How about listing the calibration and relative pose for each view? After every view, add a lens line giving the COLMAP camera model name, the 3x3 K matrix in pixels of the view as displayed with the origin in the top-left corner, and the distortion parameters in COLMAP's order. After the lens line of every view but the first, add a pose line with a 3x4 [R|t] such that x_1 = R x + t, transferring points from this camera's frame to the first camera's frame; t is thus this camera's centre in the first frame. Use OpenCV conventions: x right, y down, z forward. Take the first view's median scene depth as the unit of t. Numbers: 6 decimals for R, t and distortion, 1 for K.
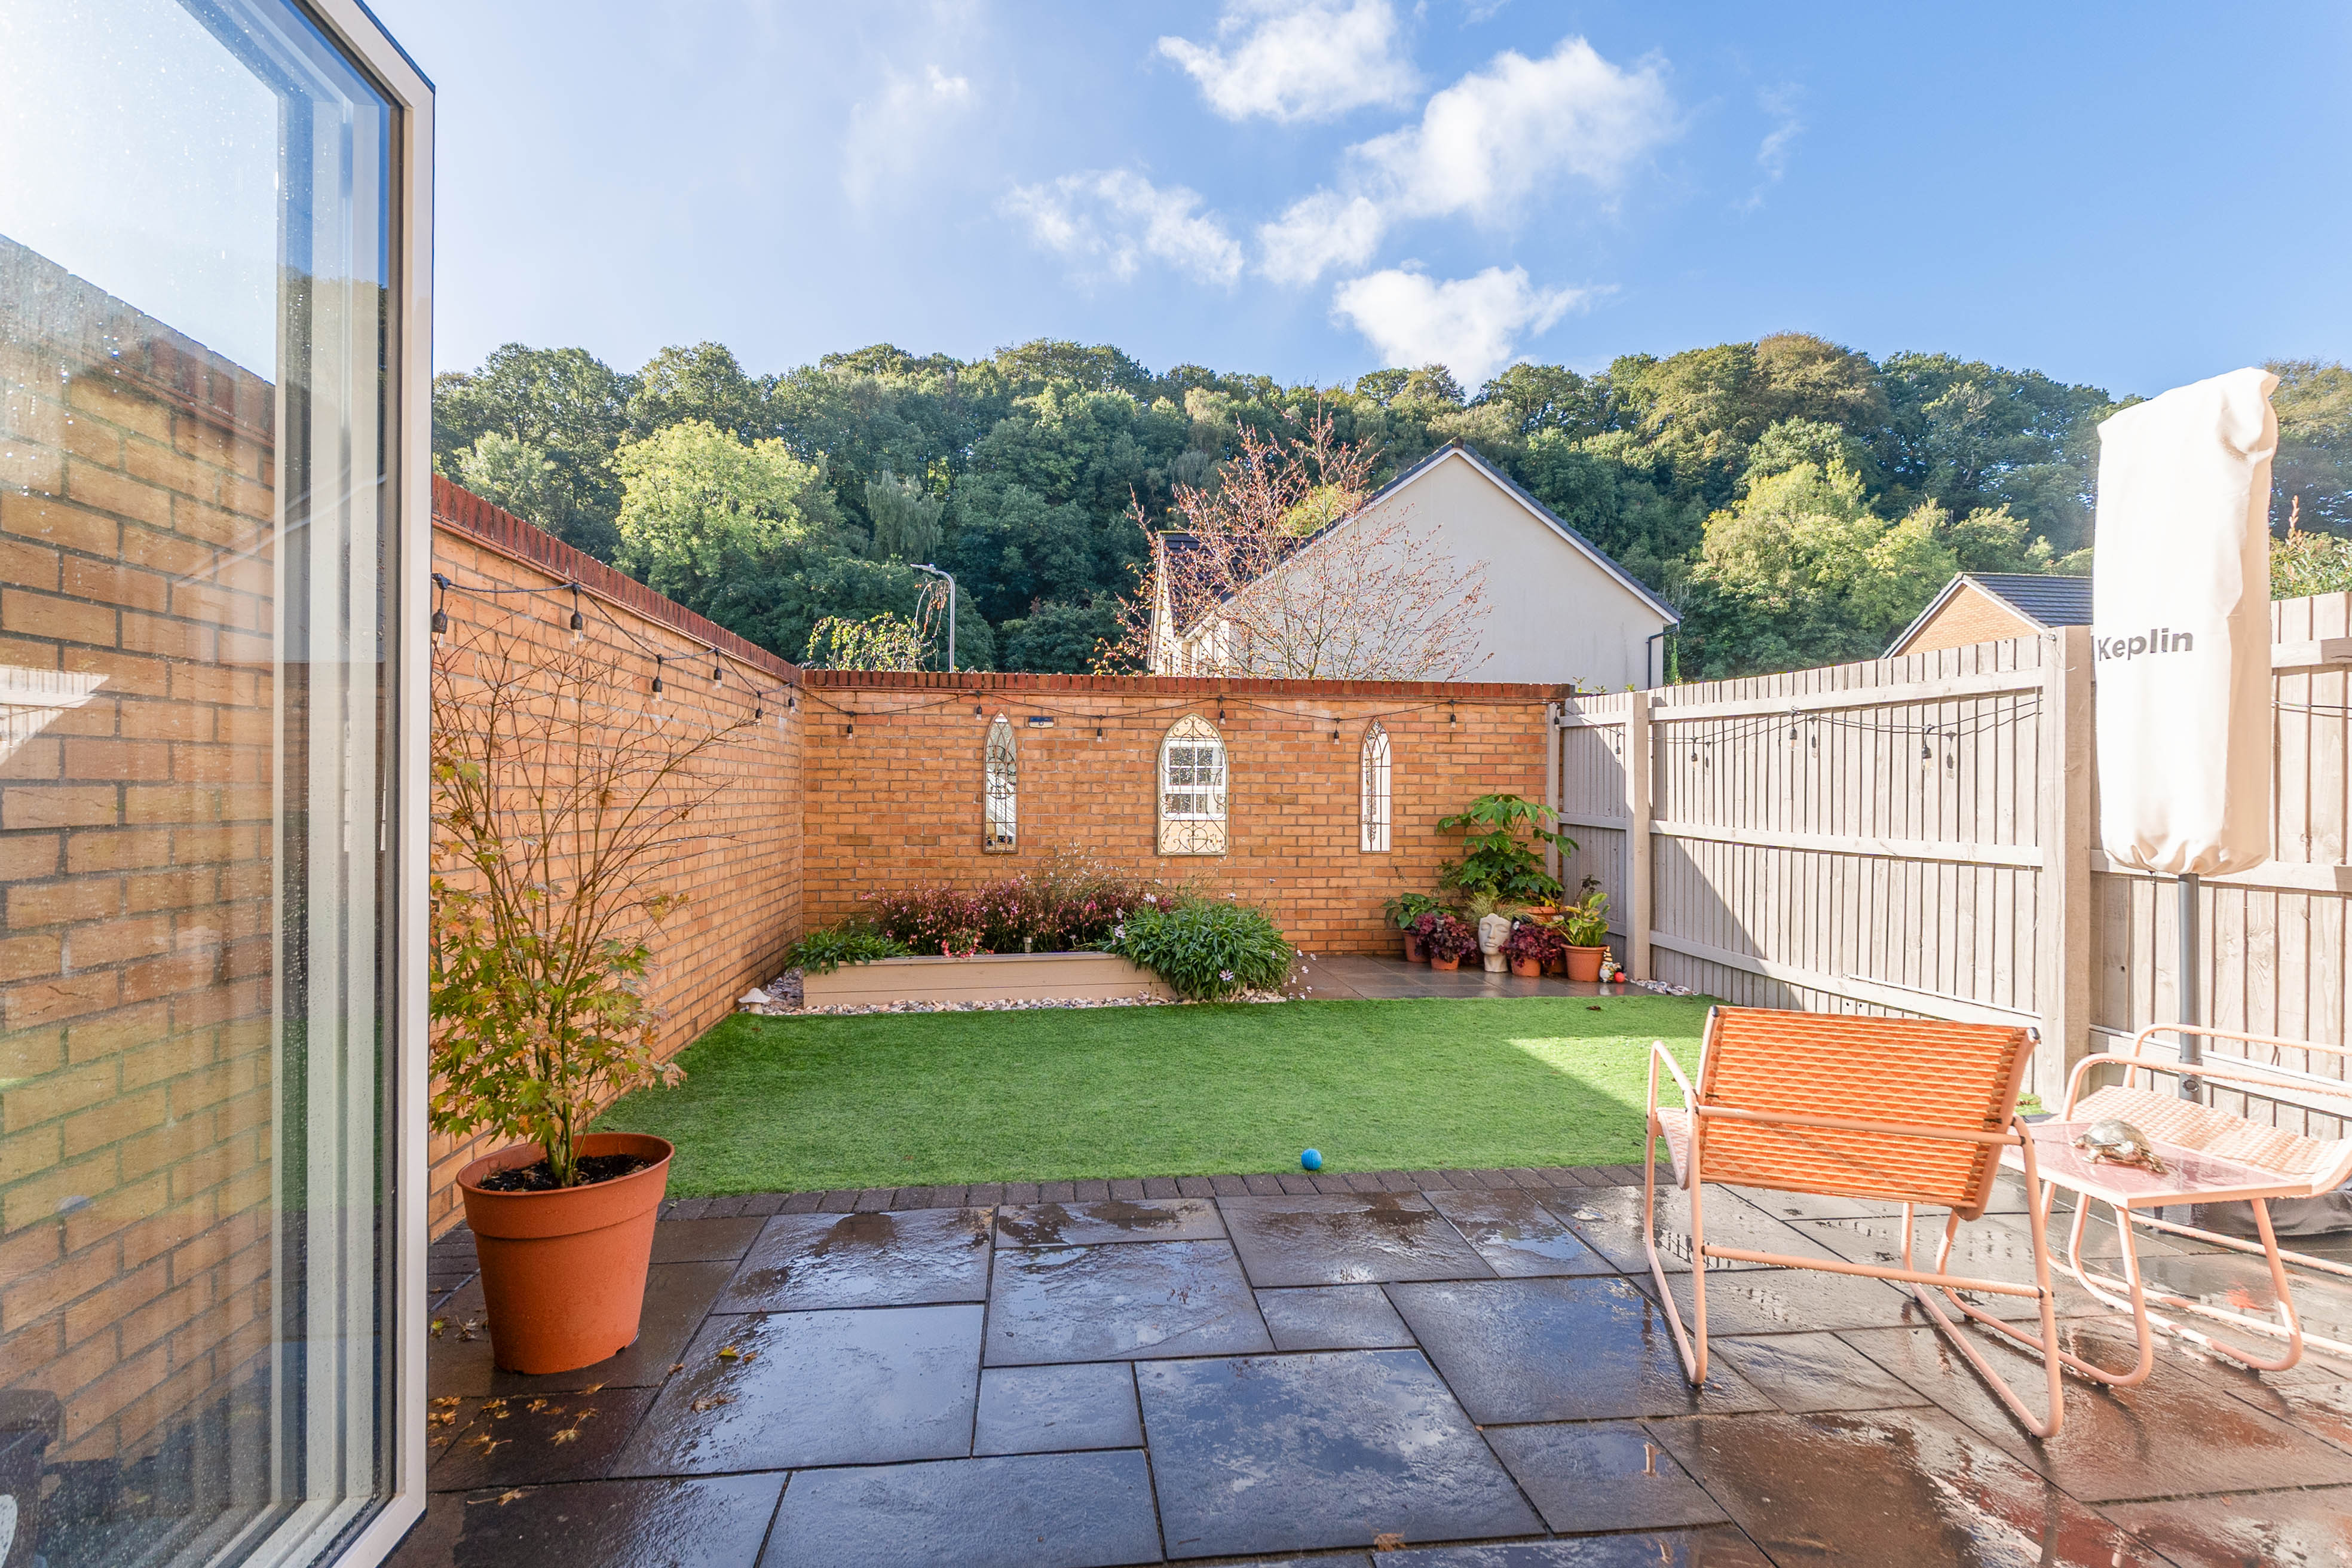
lens RADIAL K [[1135.6, 0, 1184.3], [0, 1135.6, 798.0], [0, 0, 1]] dist [0.001246, 0.000315]
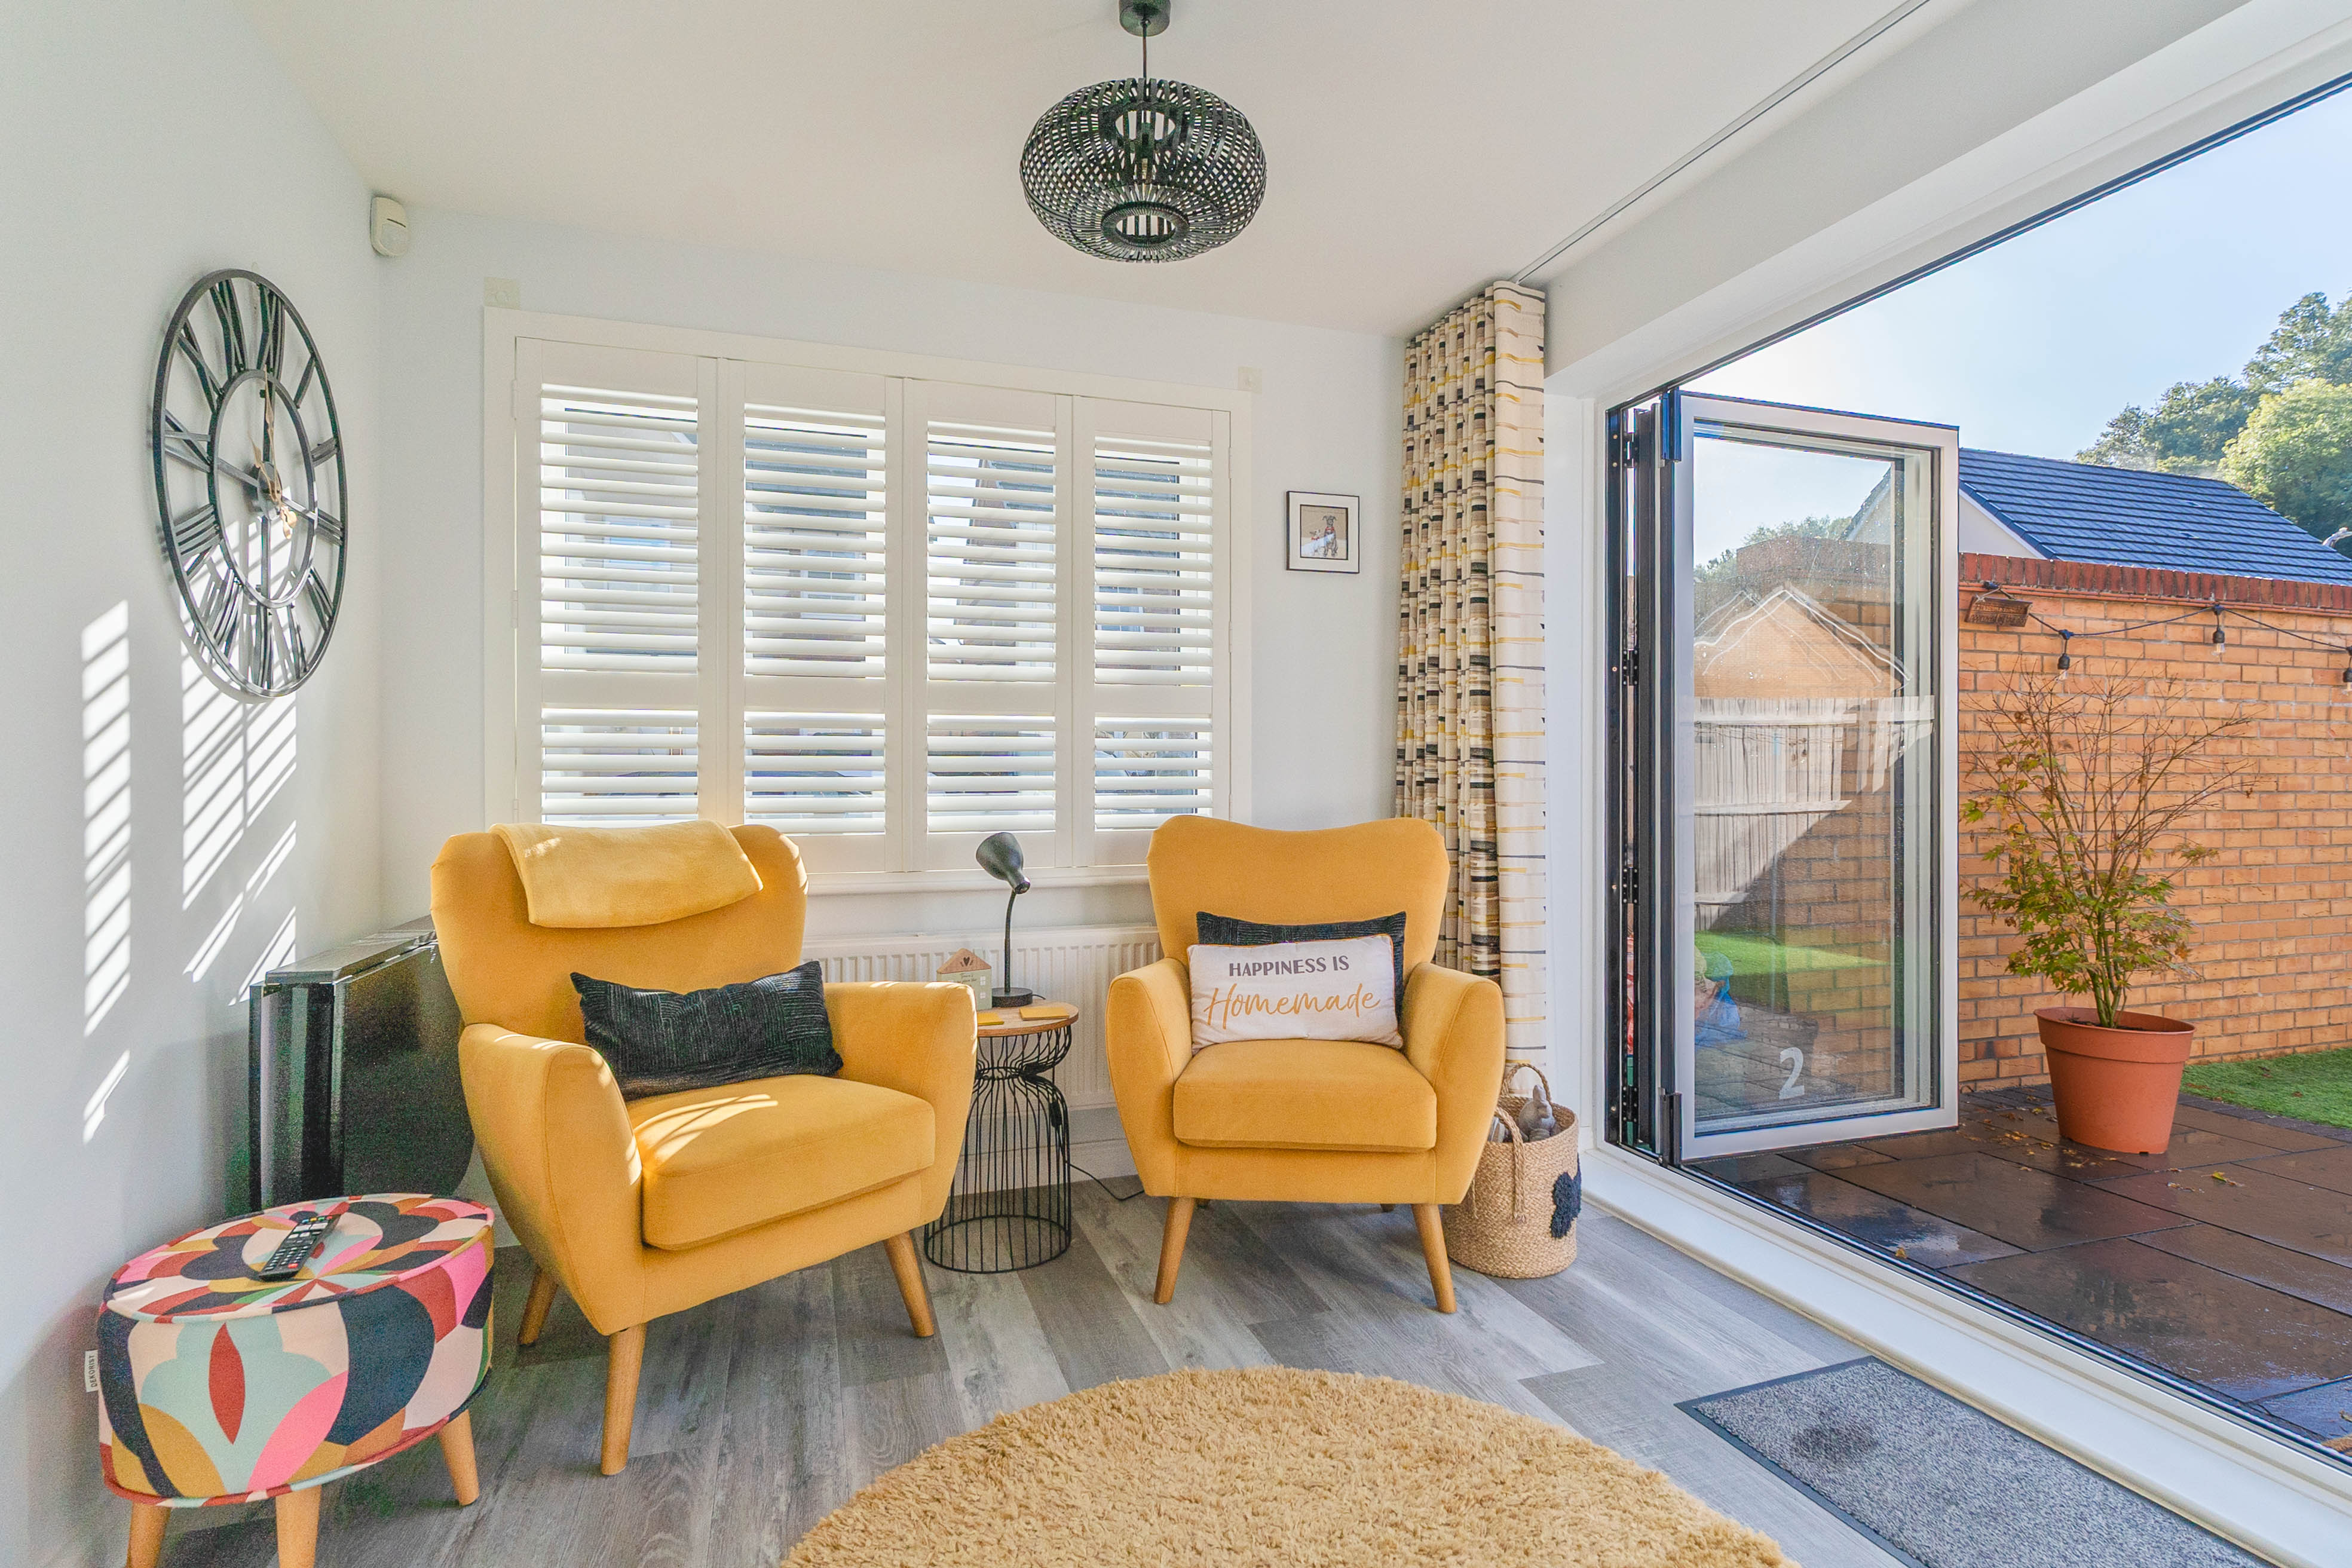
lens RADIAL K [[1161.0, 0, 1214.5], [0, 1161.0, 783.8], [0, 0, 1]] dist [0.001865, 0.000570]
pose [[0.201349, -0.004859, -0.979508, 0.232868], [-0.004305, 0.999974, -0.005845, 0.007352], [0.979510, 0.005393, 0.201322, -0.152328]]
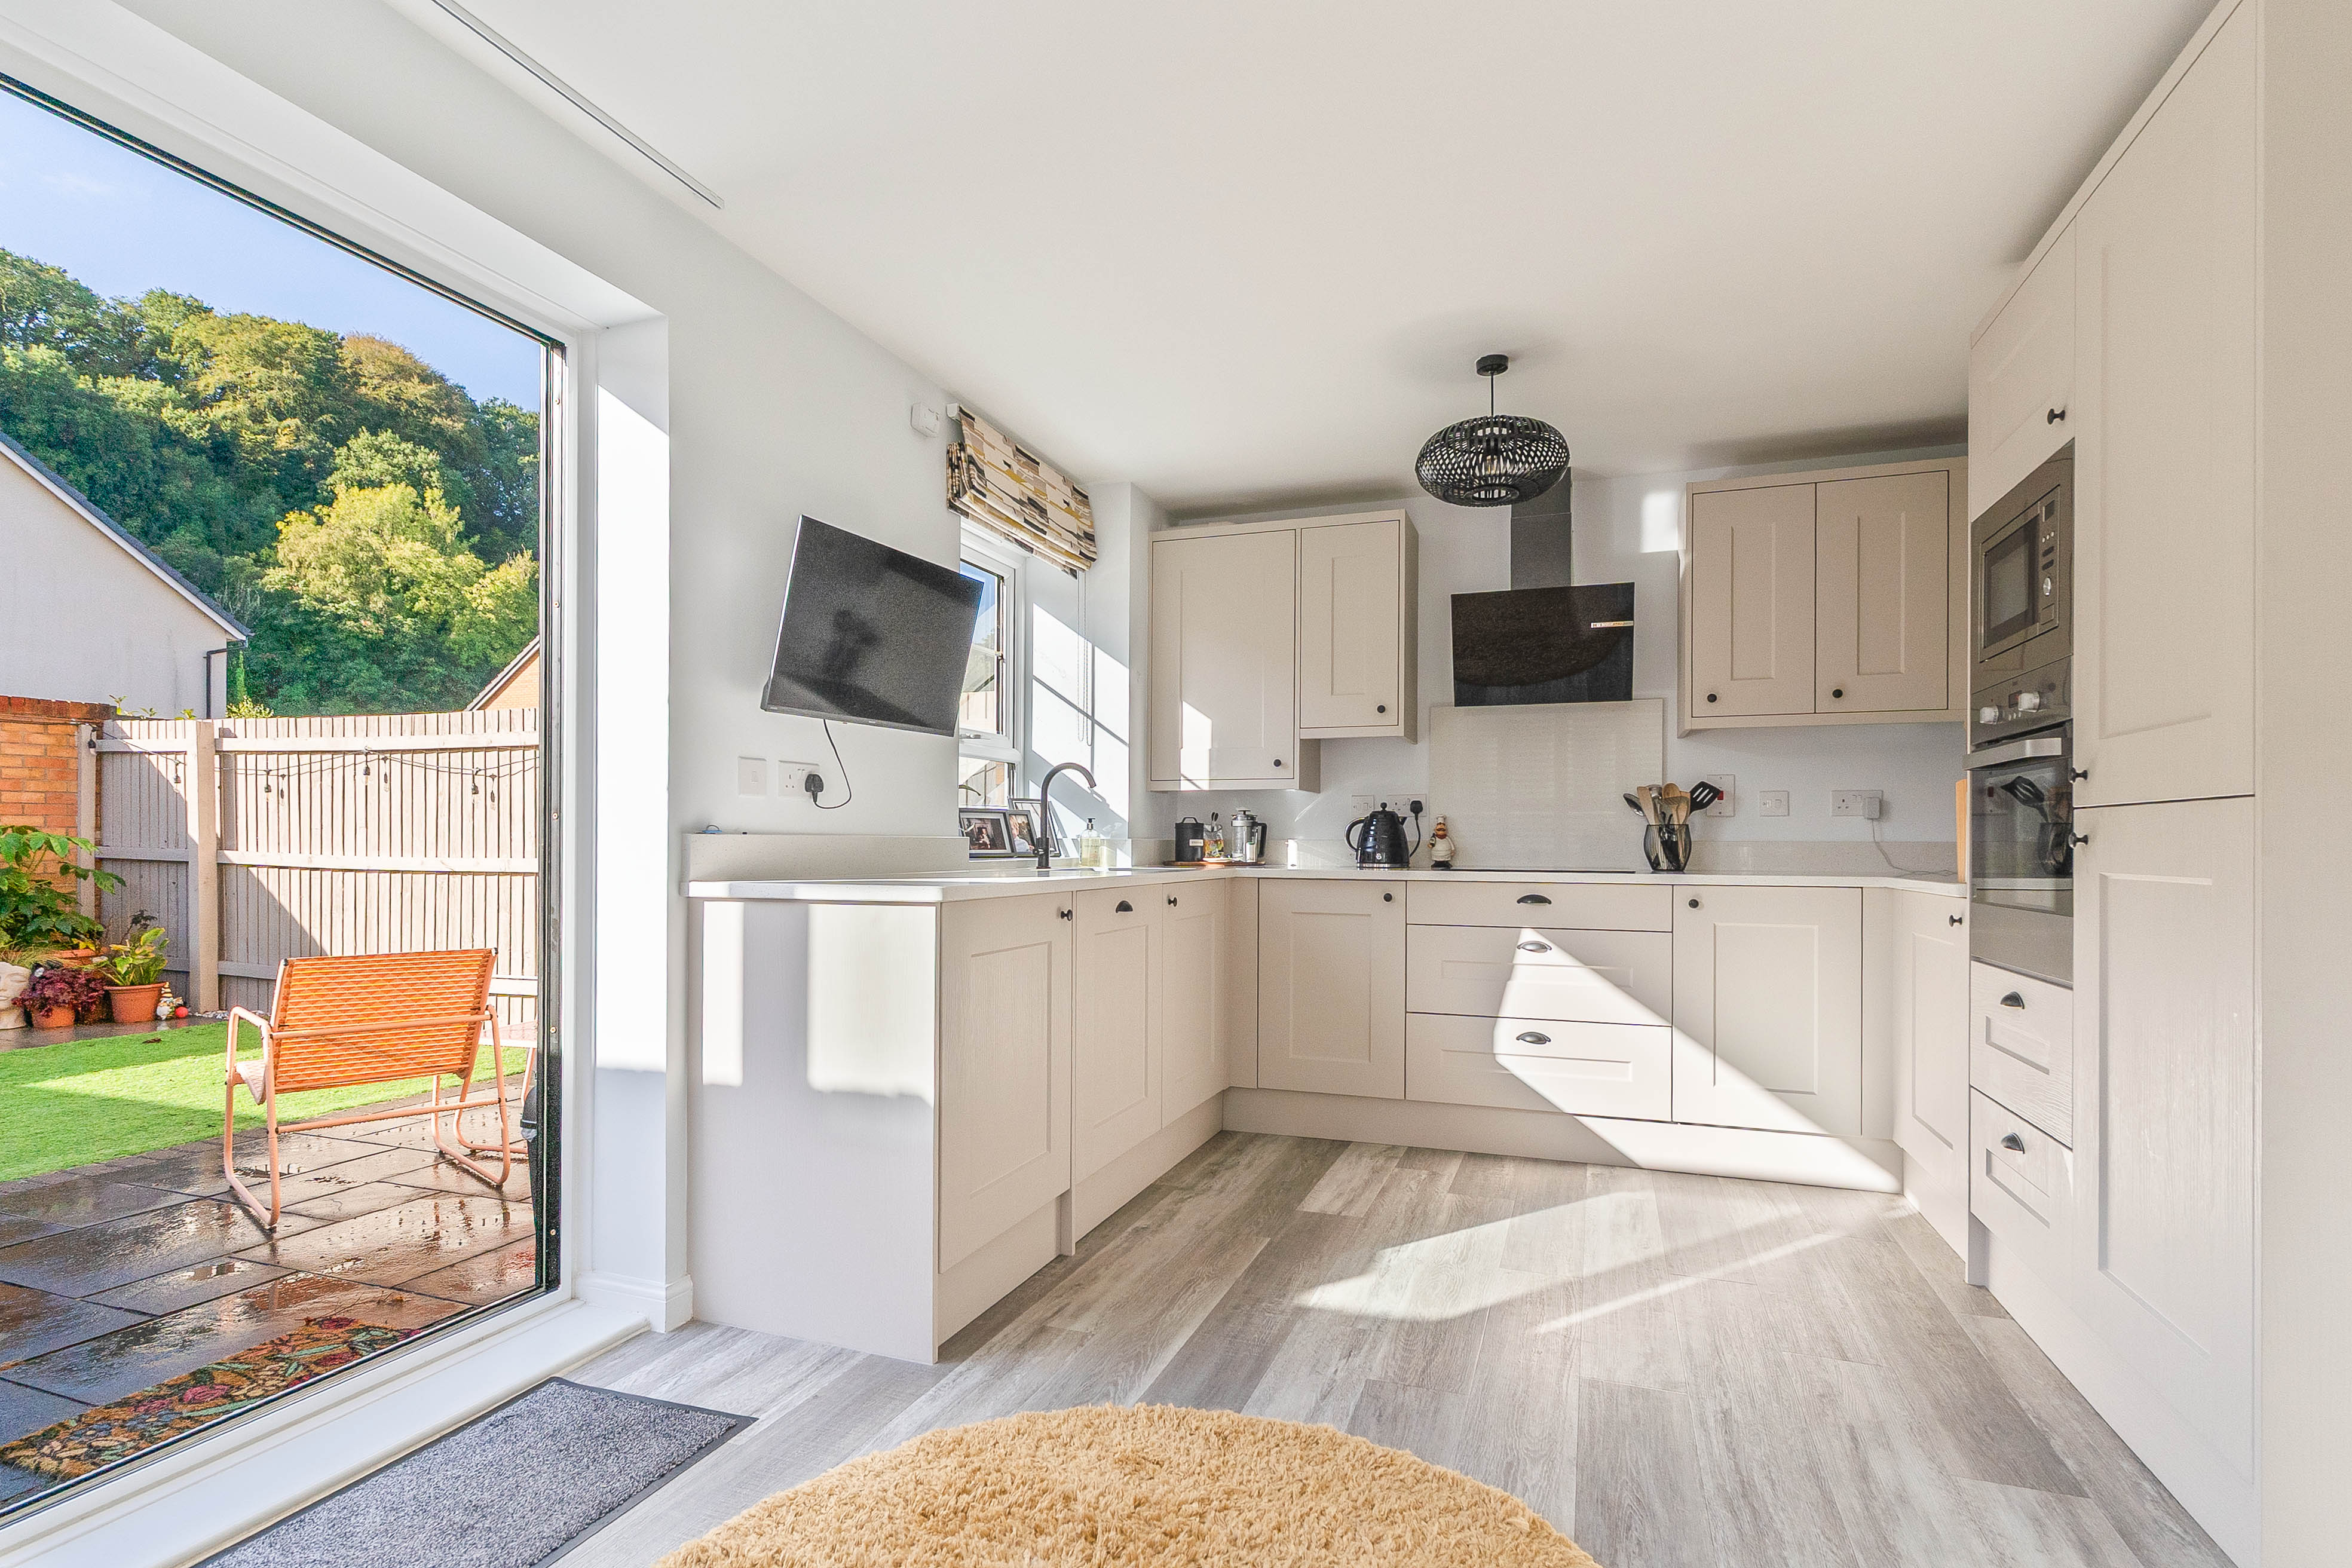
lens RADIAL K [[1157.2, 0, 1152.4], [0, 1157.2, 839.1], [0, 0, 1]] dist [0.000262, 0.000031]
pose [[0.476823, -0.007027, 0.878971, -0.086324], [0.006400, 0.999969, 0.004523, 0.009557], [-0.878976, 0.003469, 0.476854, -0.193857]]
